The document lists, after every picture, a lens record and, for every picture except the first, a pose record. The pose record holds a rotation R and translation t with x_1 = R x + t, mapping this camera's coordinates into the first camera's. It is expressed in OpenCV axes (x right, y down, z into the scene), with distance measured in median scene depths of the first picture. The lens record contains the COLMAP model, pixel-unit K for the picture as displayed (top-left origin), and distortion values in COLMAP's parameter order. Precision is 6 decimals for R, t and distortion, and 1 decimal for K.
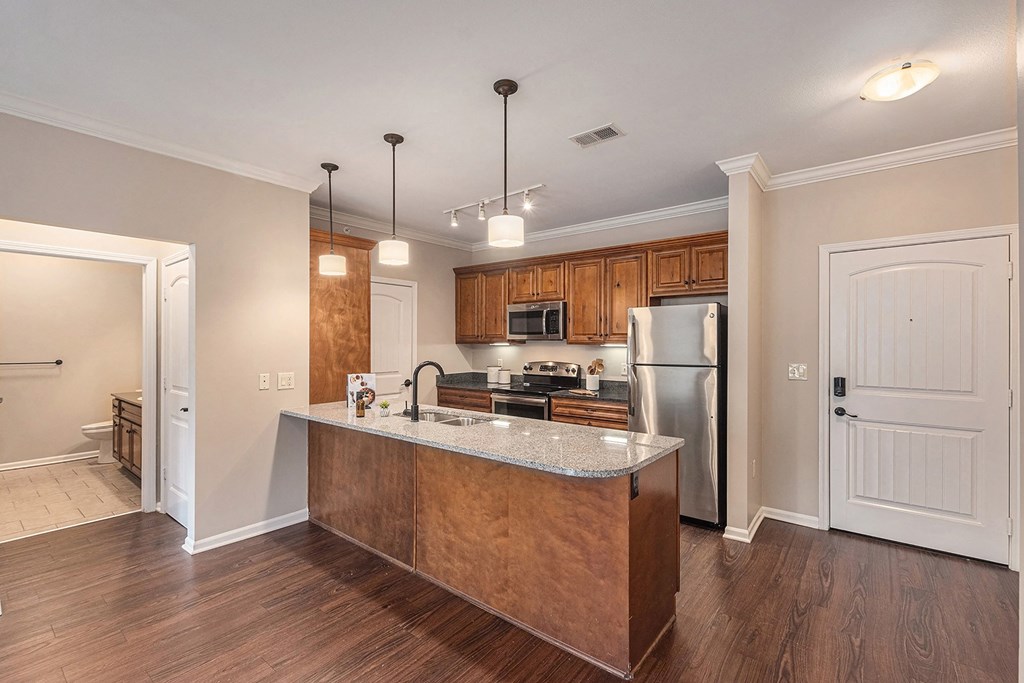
lens RADIAL K [[454.0, 0, 519.7], [0, 454.0, 339.4], [0, 0, 1]] dist [0.026316, -0.000293]
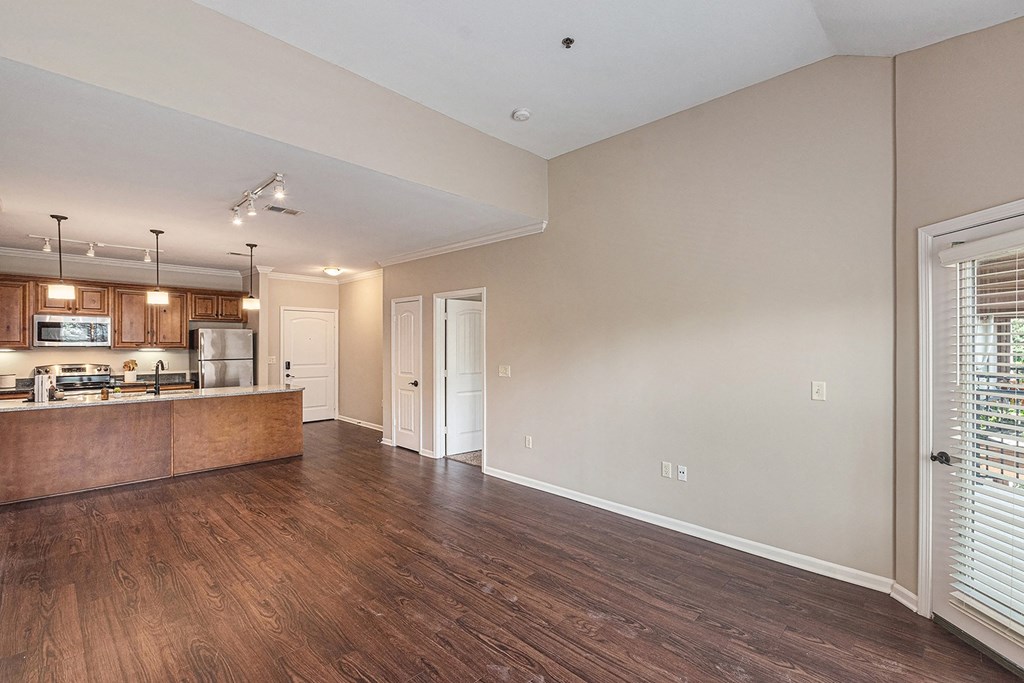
lens RADIAL K [[454.0, 0, 519.7], [0, 454.0, 343.4], [0, 0, 1]] dist [0.026316, -0.000293]
pose [[0.090725, 0.003912, 0.995868, -1.119044], [-0.004393, 0.999984, -0.003528, -0.007519], [-0.995866, -0.004055, 0.090741, -0.311500]]
